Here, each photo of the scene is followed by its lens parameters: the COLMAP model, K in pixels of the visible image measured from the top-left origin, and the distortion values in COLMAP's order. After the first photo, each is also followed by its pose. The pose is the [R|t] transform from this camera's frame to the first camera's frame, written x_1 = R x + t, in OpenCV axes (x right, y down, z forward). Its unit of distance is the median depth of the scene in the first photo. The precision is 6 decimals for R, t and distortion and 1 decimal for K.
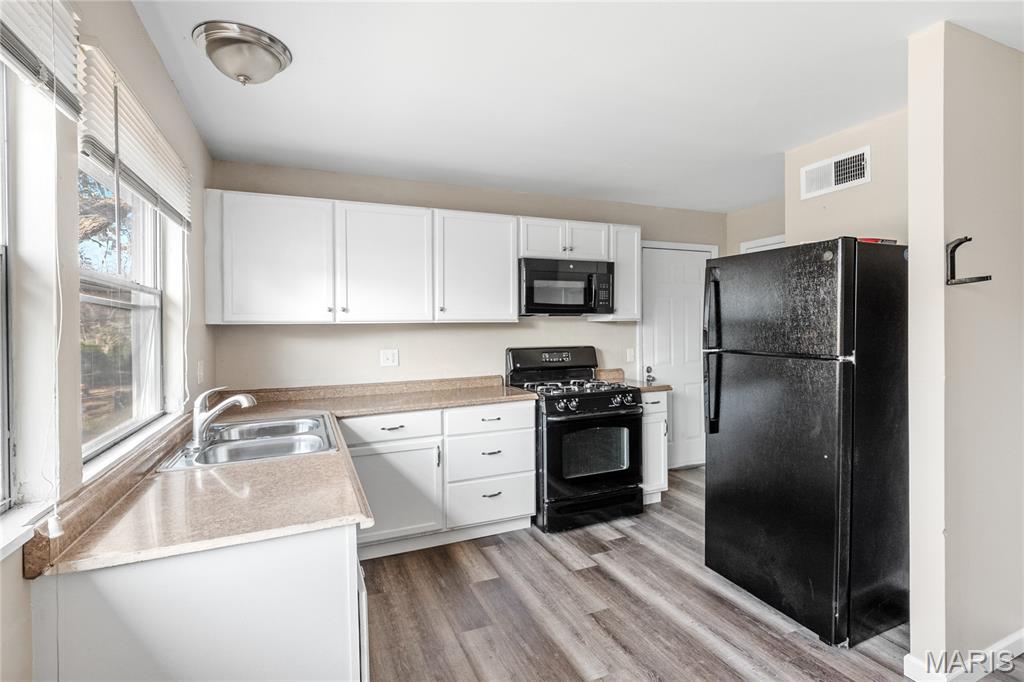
lens RADIAL K [[480.4, 0, 516.4], [0, 480.4, 336.8], [0, 0, 1]] dist [-0.005837, -0.003294]
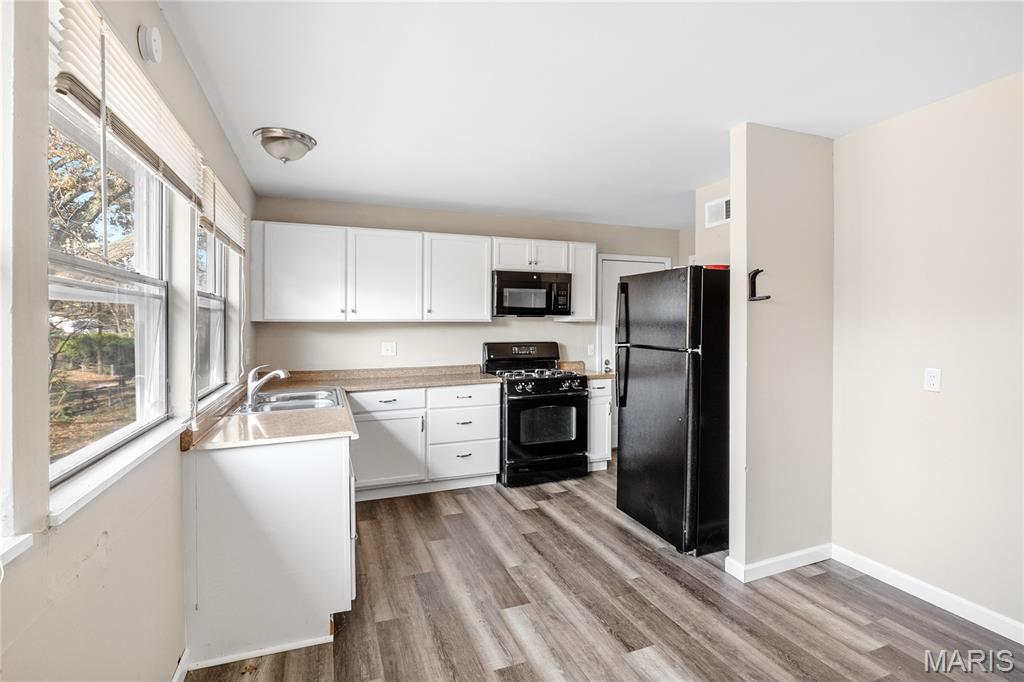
lens RADIAL K [[480.4, 0, 507.9], [0, 480.4, 333.2], [0, 0, 1]] dist [-0.005837, -0.003294]
pose [[0.998512, 0.011469, -0.053315, 0.150081], [-0.011574, 0.999932, -0.001651, 0.001333], [0.053292, 0.002265, 0.998576, -0.321620]]
